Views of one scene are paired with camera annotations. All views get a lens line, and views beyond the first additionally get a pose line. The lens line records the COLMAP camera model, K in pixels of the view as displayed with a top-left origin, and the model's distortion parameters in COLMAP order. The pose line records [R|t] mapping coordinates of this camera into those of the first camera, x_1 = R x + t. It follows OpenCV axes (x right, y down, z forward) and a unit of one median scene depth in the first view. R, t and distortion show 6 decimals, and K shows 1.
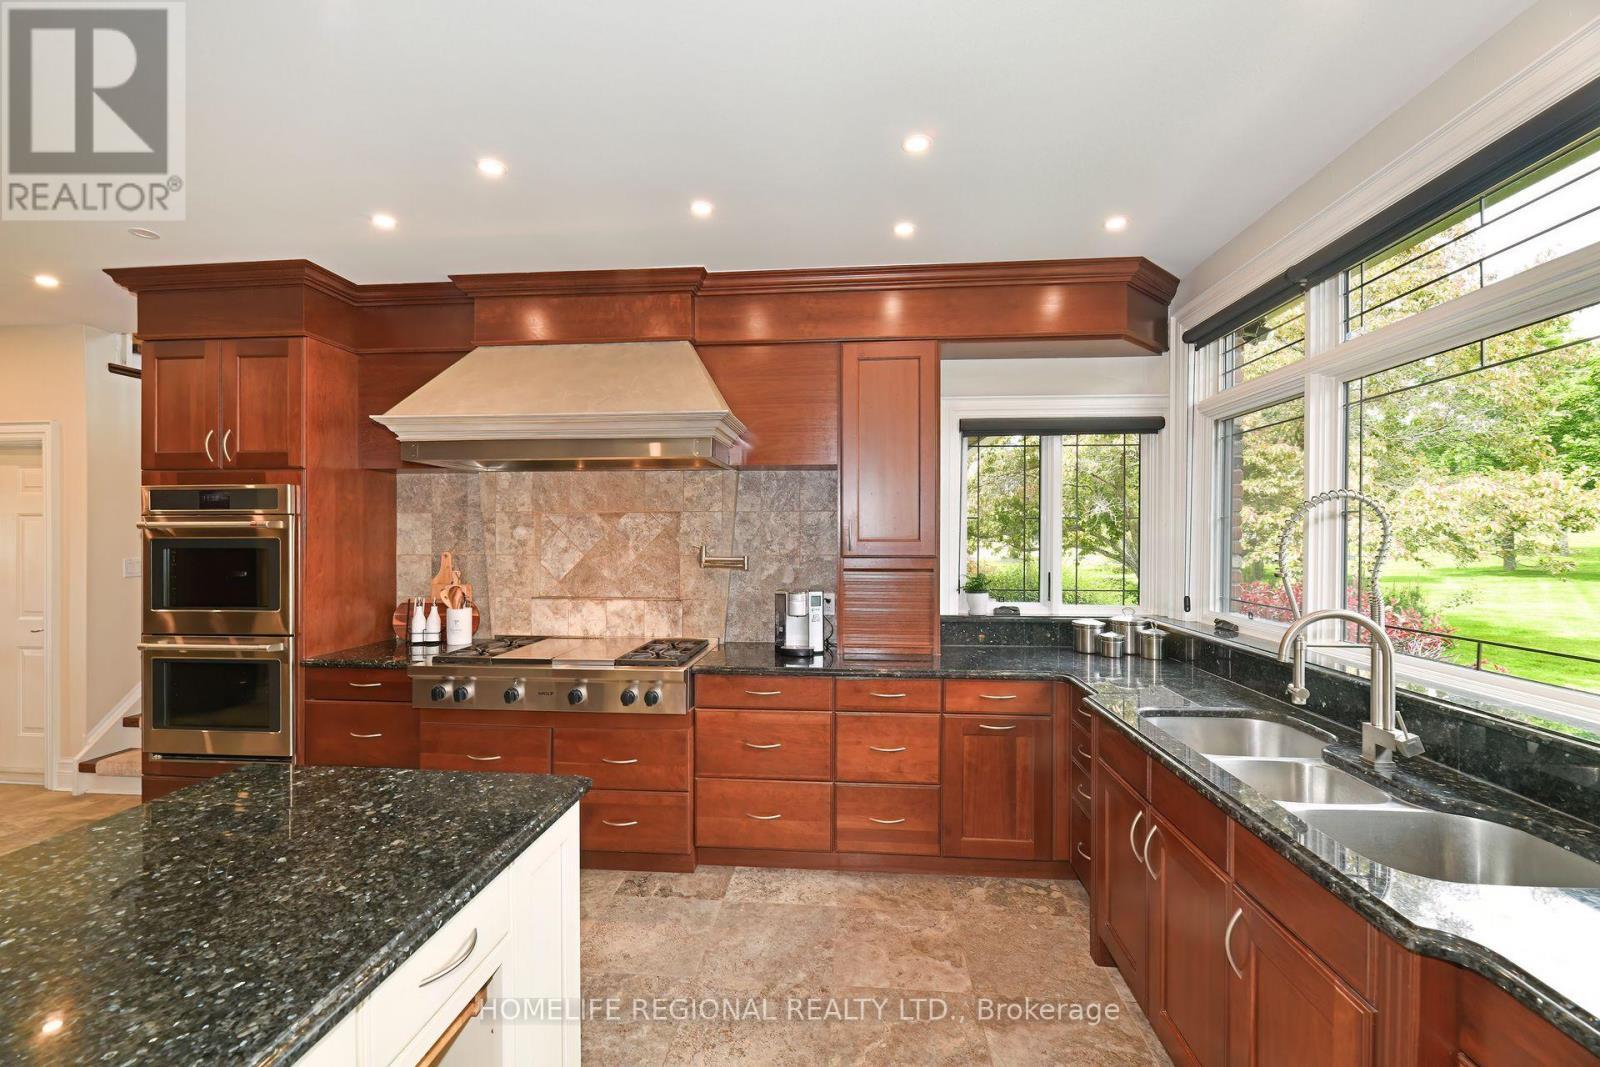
lens RADIAL K [[668.0, 0, 802.6], [0, 668.0, 536.8], [0, 0, 1]] dist [-0.001639, -0.000566]
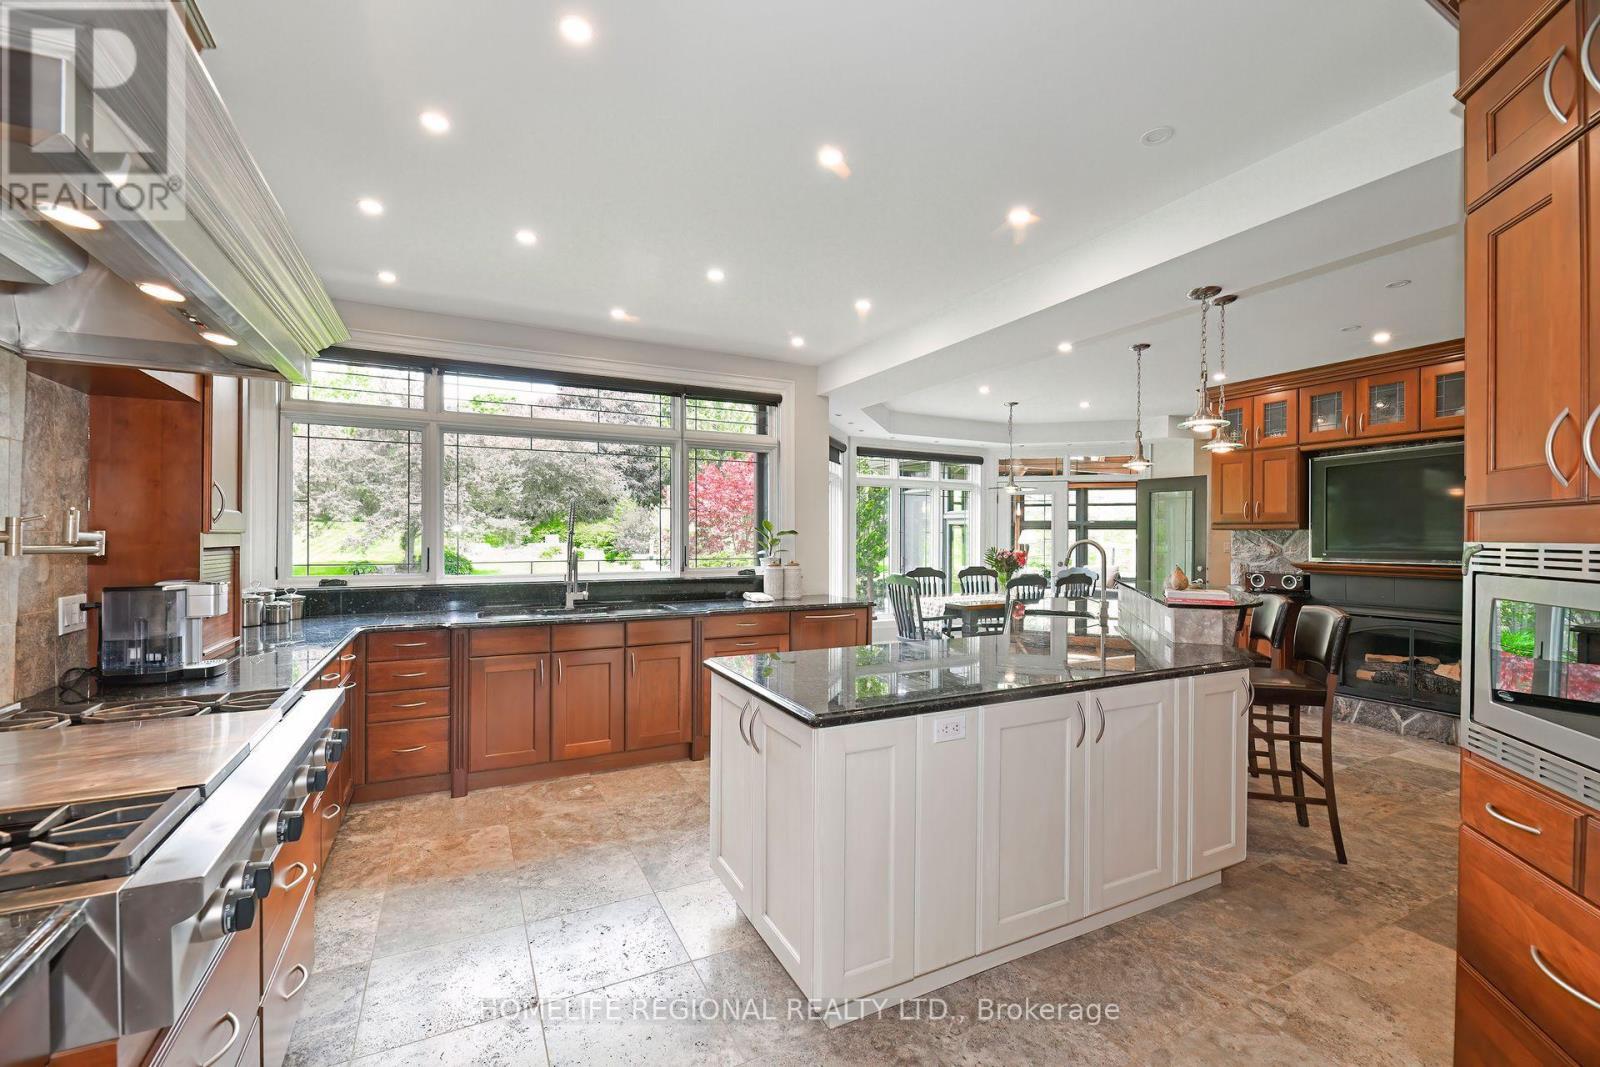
lens RADIAL K [[668.0, 0, 805.7], [0, 668.0, 538.6], [0, 0, 1]] dist [-0.001639, -0.000566]
pose [[-0.538636, -0.006163, 0.842516, -0.818125], [0.001719, 0.999963, 0.008414, 0.030349], [-0.842537, 0.005980, -0.538606, 0.763205]]
